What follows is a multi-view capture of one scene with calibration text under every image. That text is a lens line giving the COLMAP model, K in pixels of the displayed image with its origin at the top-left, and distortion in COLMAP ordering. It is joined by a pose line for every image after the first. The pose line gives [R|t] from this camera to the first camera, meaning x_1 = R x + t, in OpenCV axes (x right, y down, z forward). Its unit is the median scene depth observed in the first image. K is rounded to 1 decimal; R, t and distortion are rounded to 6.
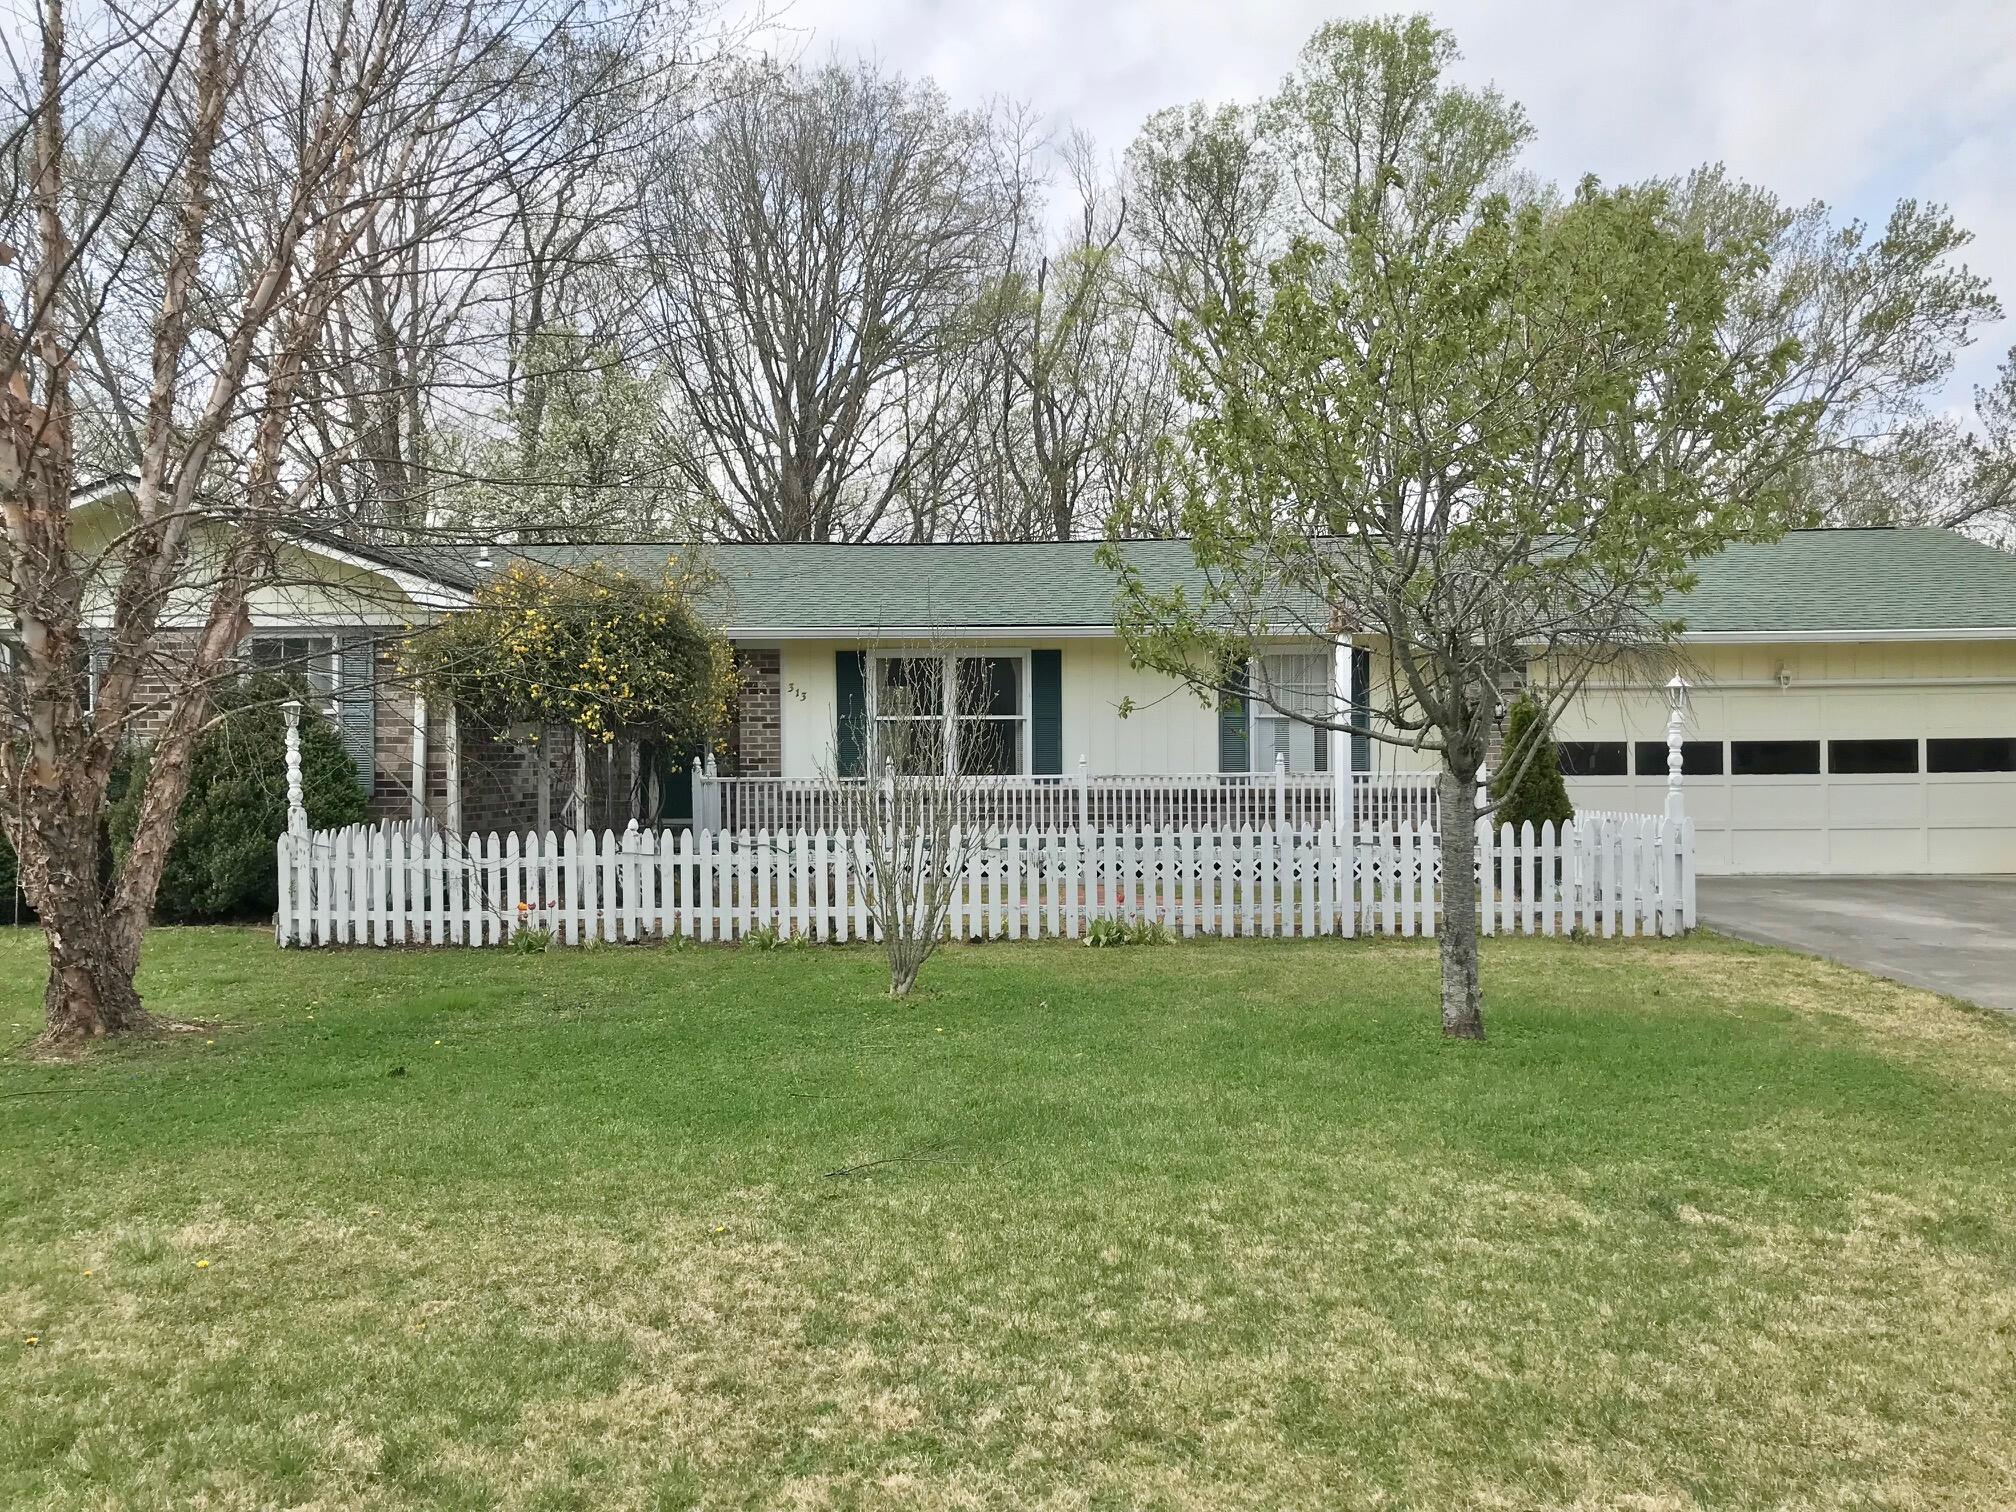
lens RADIAL K [[1628.6, 0, 1008.0], [0, 1628.6, 756.0], [0, 0, 1]] dist [0.029447, -0.118284]
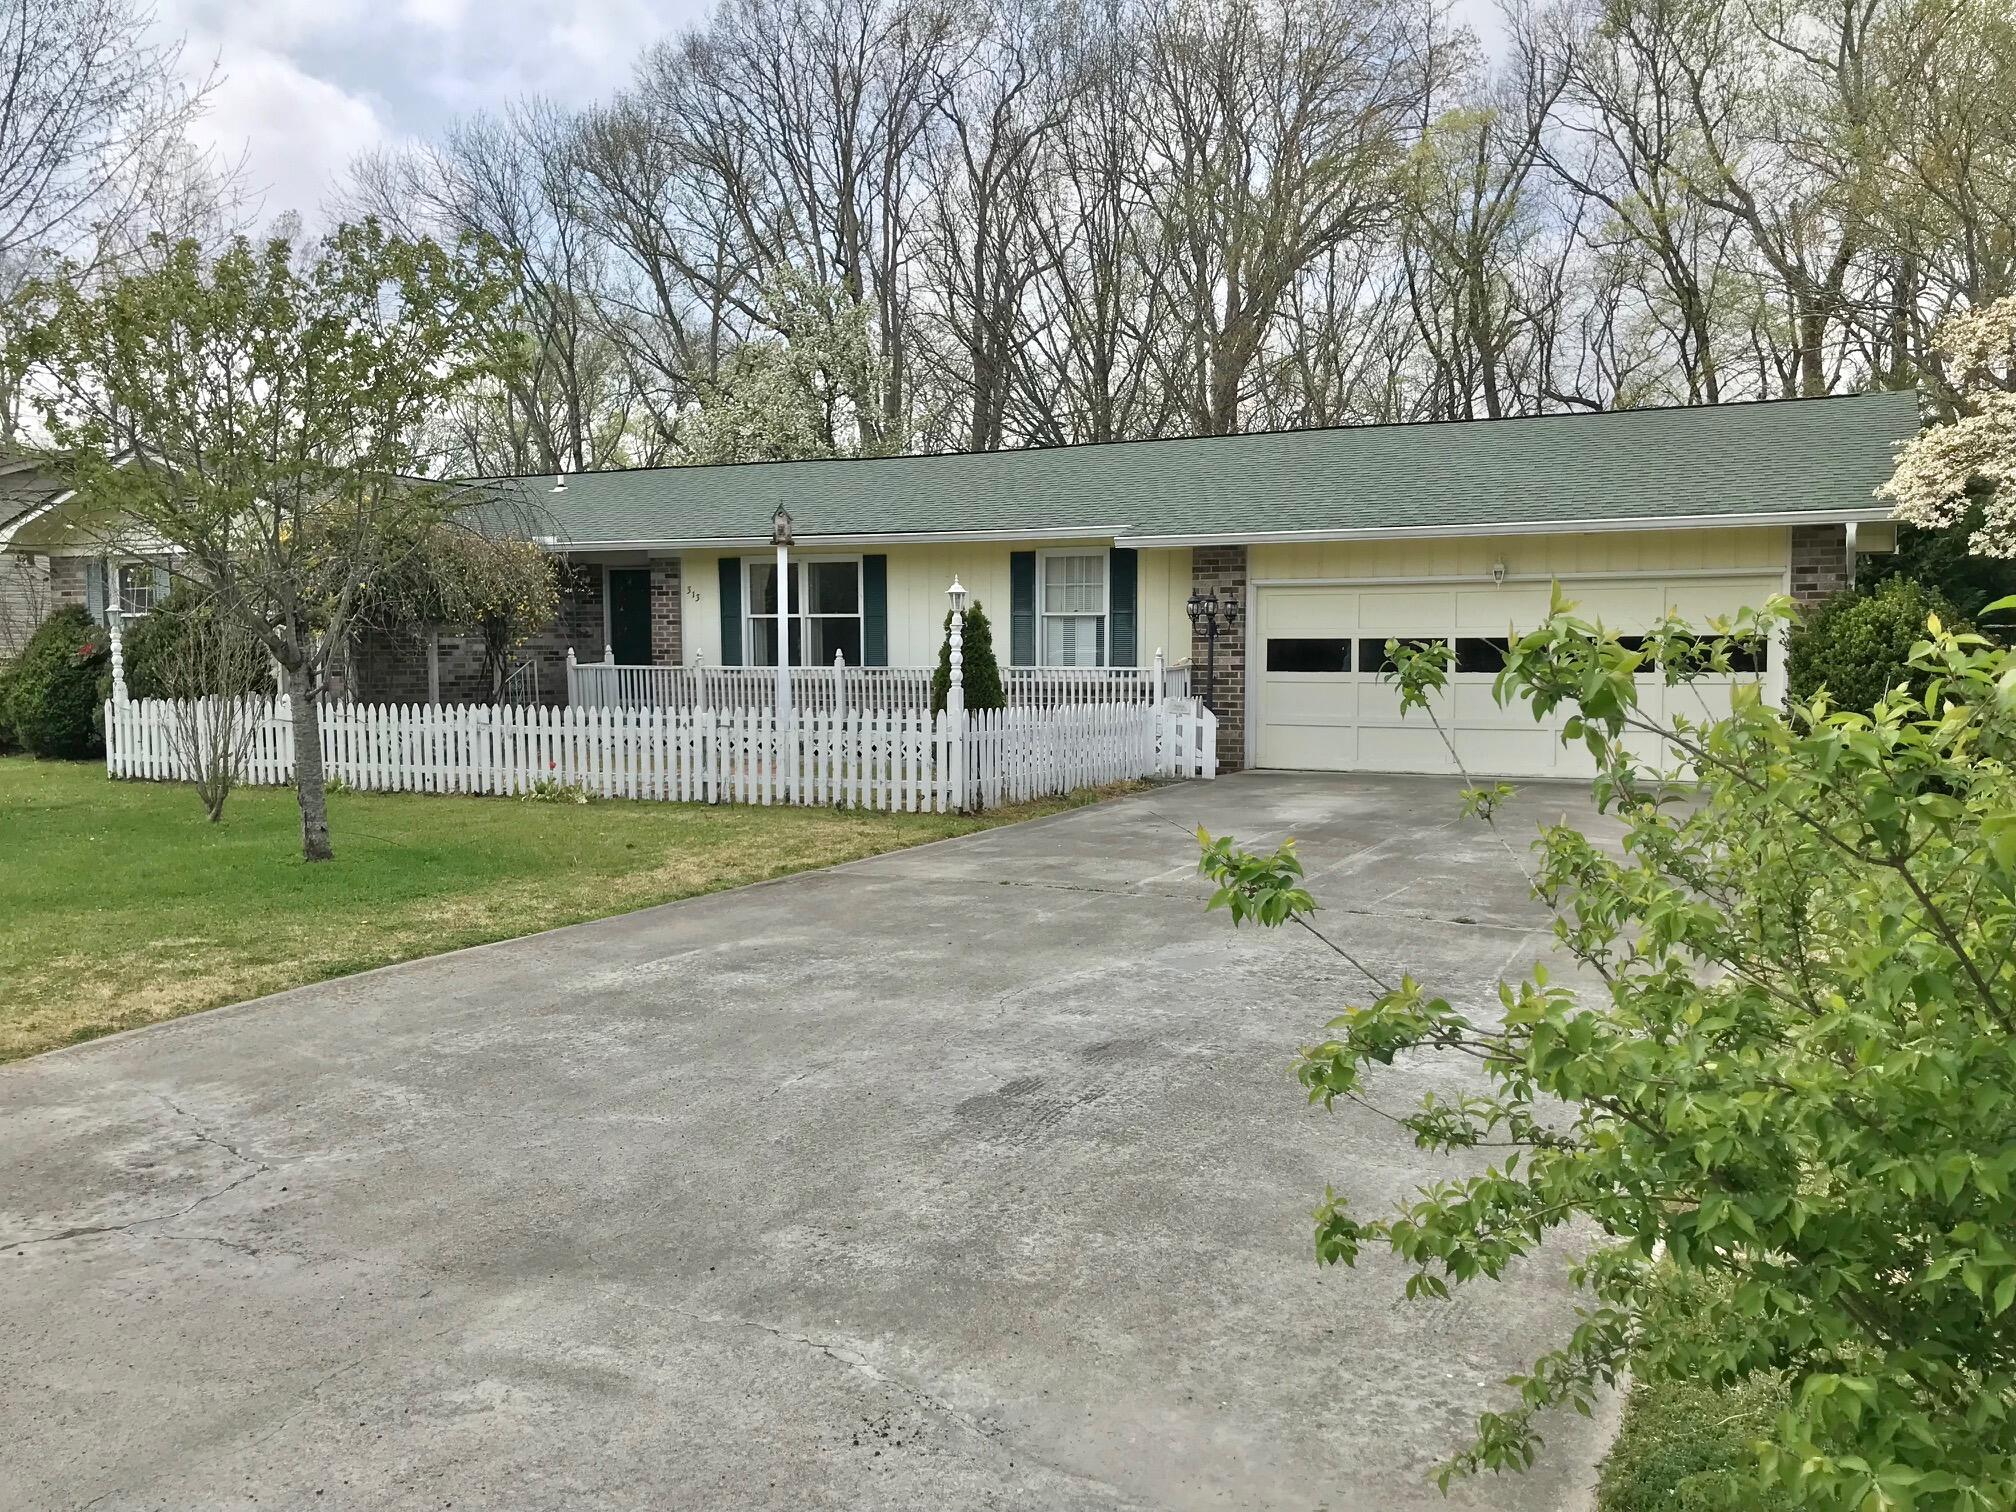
lens RADIAL K [[1628.6, 0, 1008.0], [0, 1628.6, 756.0], [0, 0, 1]] dist [0.029447, -0.118284]
pose [[0.917828, 0.032241, -0.395668, 0.718153], [-0.006235, 0.997744, 0.066839, -0.003078], [0.396930, -0.058880, 0.915958, 0.000126]]
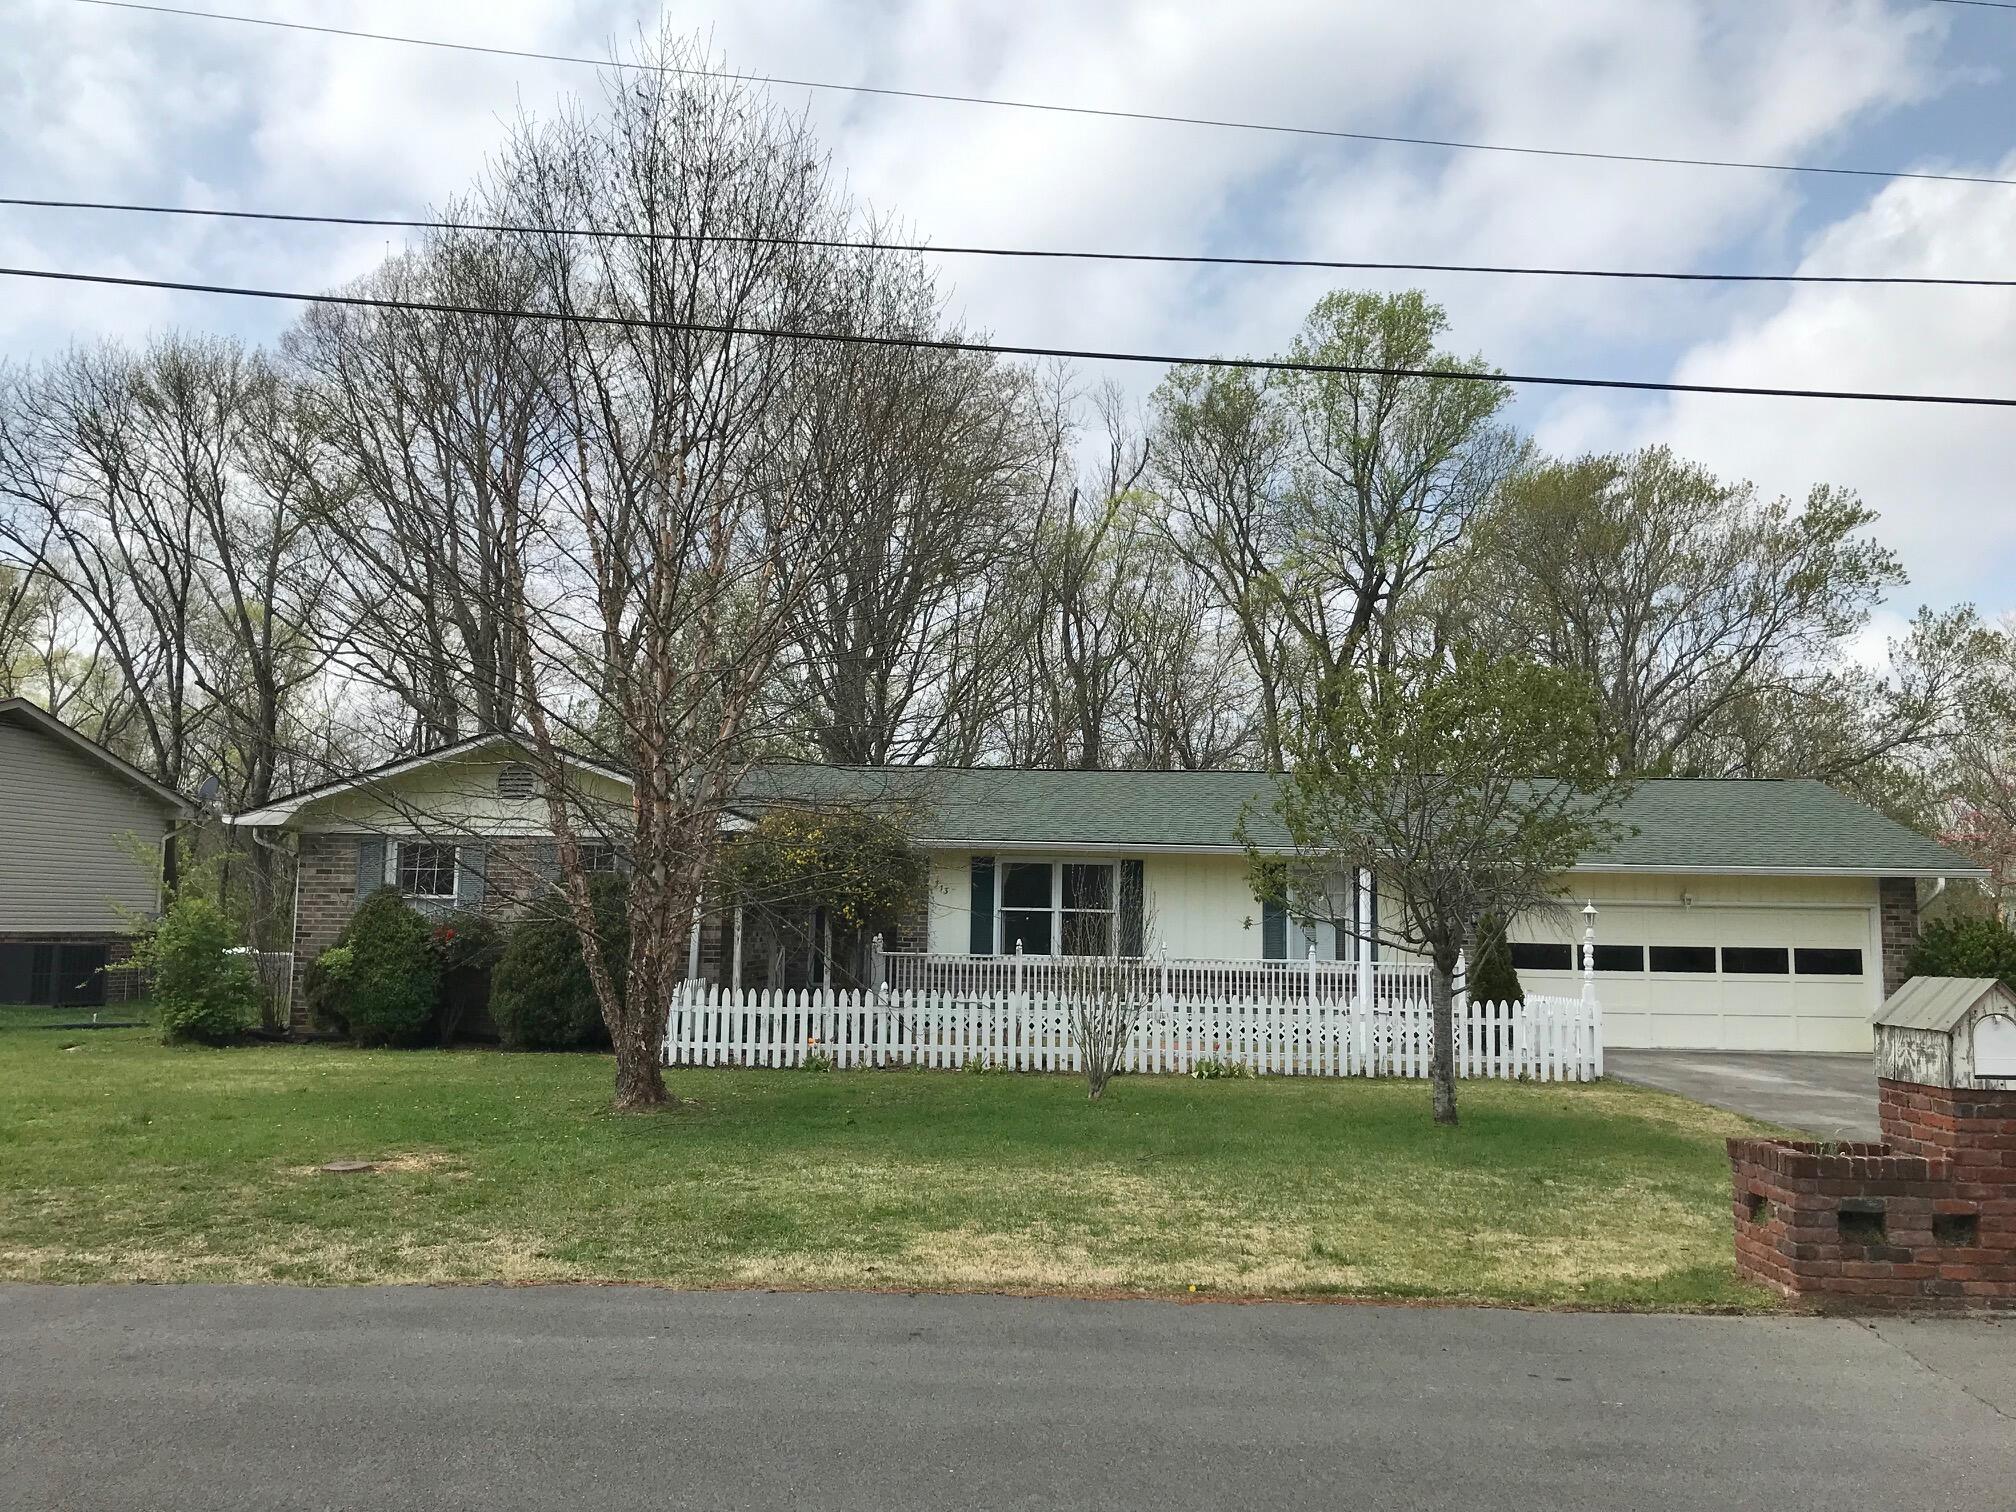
lens RADIAL K [[1646.6, 0, 1048.7], [0, 1646.6, 701.0], [0, 0, 1]] dist [0.065710, -0.224244]
pose [[0.999011, 0.032561, 0.030289, -0.113657], [-0.028108, 0.990128, -0.137321, -0.010117], [-0.034461, 0.136334, 0.990063, -0.424753]]
